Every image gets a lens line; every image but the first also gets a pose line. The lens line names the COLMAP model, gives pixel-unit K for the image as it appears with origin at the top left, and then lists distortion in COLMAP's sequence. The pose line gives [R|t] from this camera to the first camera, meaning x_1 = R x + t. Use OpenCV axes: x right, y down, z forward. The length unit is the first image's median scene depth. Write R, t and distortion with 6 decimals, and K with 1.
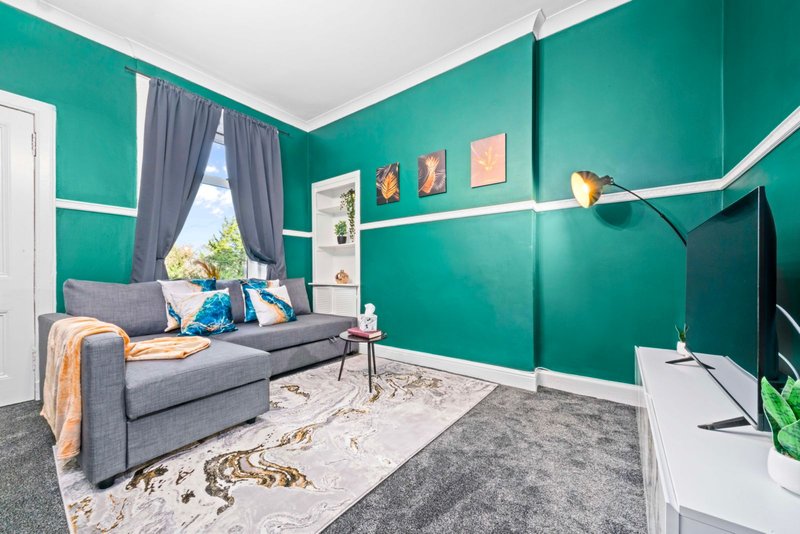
lens RADIAL K [[303.6, 0, 400.0], [0, 303.6, 273.5], [0, 0, 1]] dist [0.000151, -0.000597]
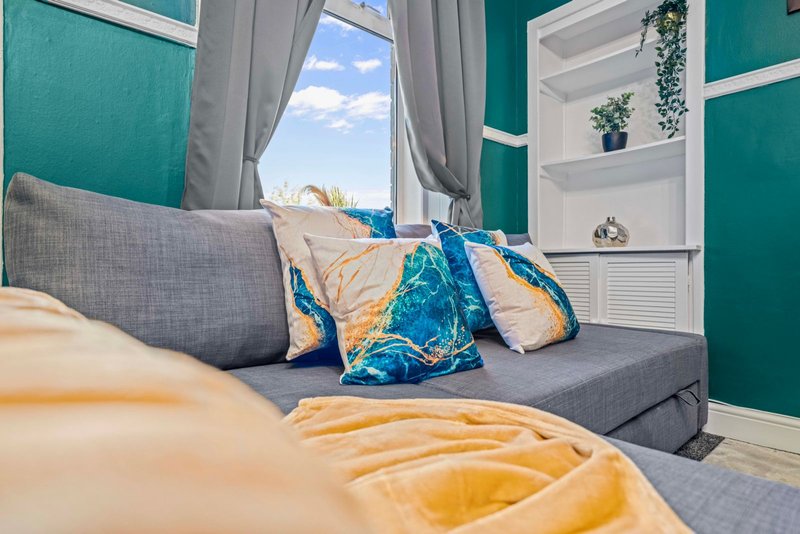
lens RADIAL K [[440.5, 0, 401.6], [0, 440.5, 267.7], [0, 0, 1]] dist [0.005867, 0.000315]
pose [[0.976495, 0.009830, -0.215314, -0.547845], [-0.008344, 0.999935, 0.007813, 0.089692], [0.215376, -0.005833, 0.976514, 0.569702]]
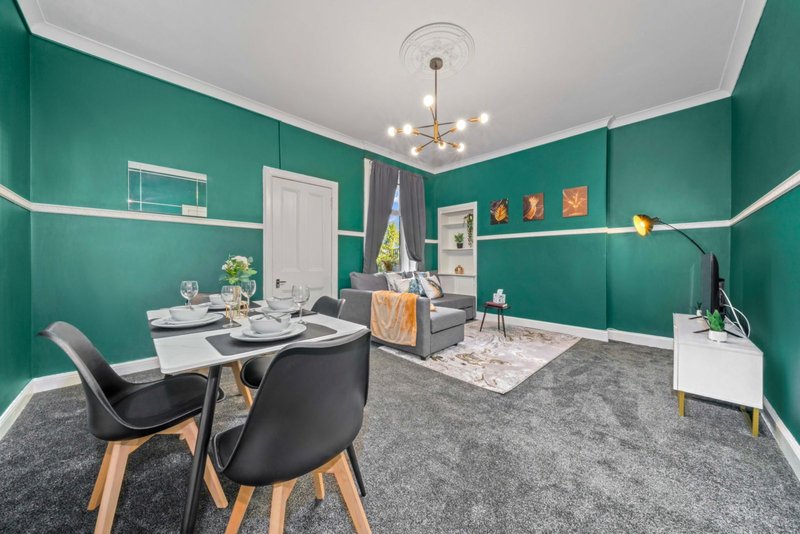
lens RADIAL K [[274.6, 0, 399.0], [0, 274.6, 261.0], [0, 0, 1]] dist [-0.007617, 0.000237]
pose [[0.988040, 0.007938, -0.153995, -0.448704], [-0.008155, 0.999966, -0.000778, -0.046357], [0.153984, 0.002025, 0.988071, -0.647972]]
